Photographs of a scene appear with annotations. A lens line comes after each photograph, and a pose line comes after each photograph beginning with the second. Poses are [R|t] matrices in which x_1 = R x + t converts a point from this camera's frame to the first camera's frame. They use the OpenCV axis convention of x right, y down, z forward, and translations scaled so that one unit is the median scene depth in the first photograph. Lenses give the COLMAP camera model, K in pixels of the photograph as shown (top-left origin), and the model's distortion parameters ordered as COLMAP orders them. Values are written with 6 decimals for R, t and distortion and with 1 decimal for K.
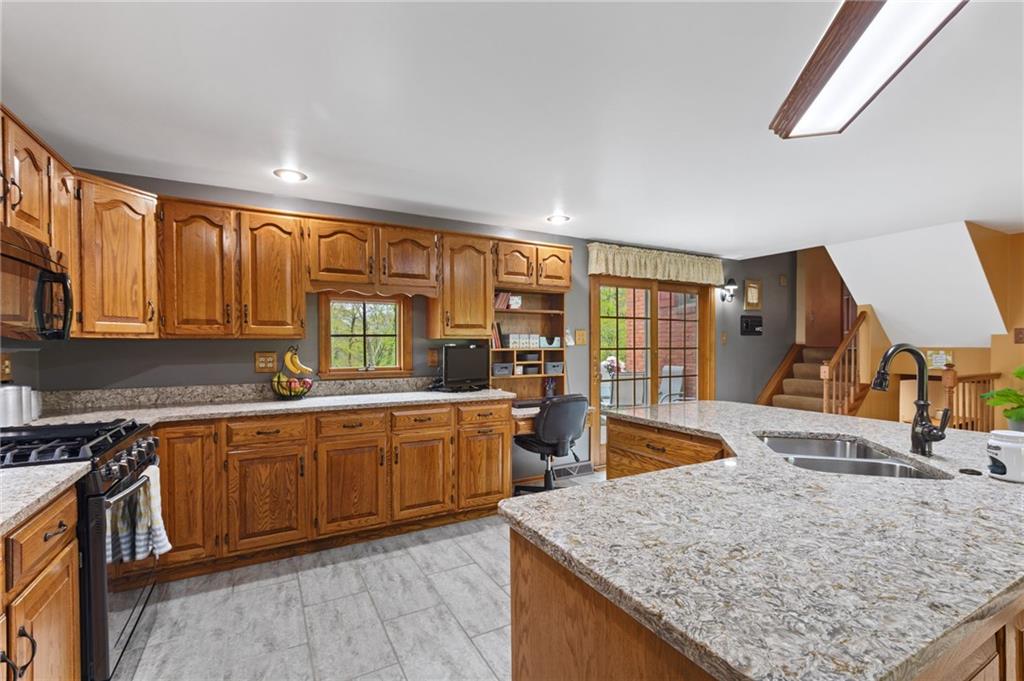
lens RADIAL K [[458.3, 0, 514.1], [0, 458.3, 344.7], [0, 0, 1]] dist [-0.003176, 0.000172]
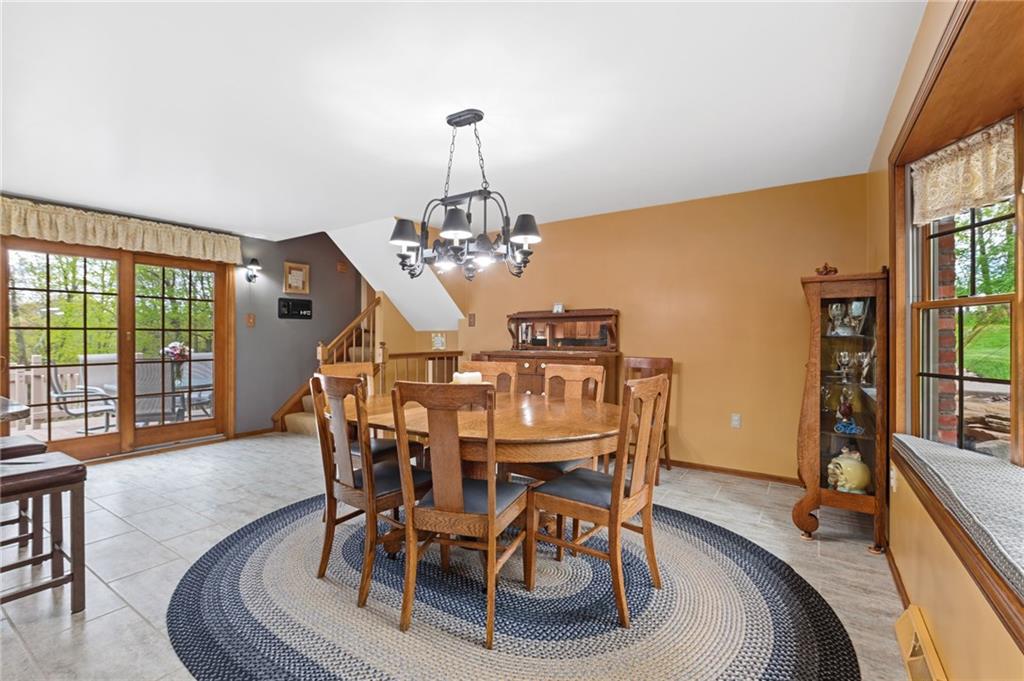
lens RADIAL K [[458.3, 0, 508.9], [0, 458.3, 338.8], [0, 0, 1]] dist [-0.003176, 0.000172]
pose [[0.889866, 0.002750, 0.456214, 0.541611], [-0.000820, 0.999990, -0.004430, 0.030874], [-0.456221, 0.003568, 0.889859, -0.114998]]
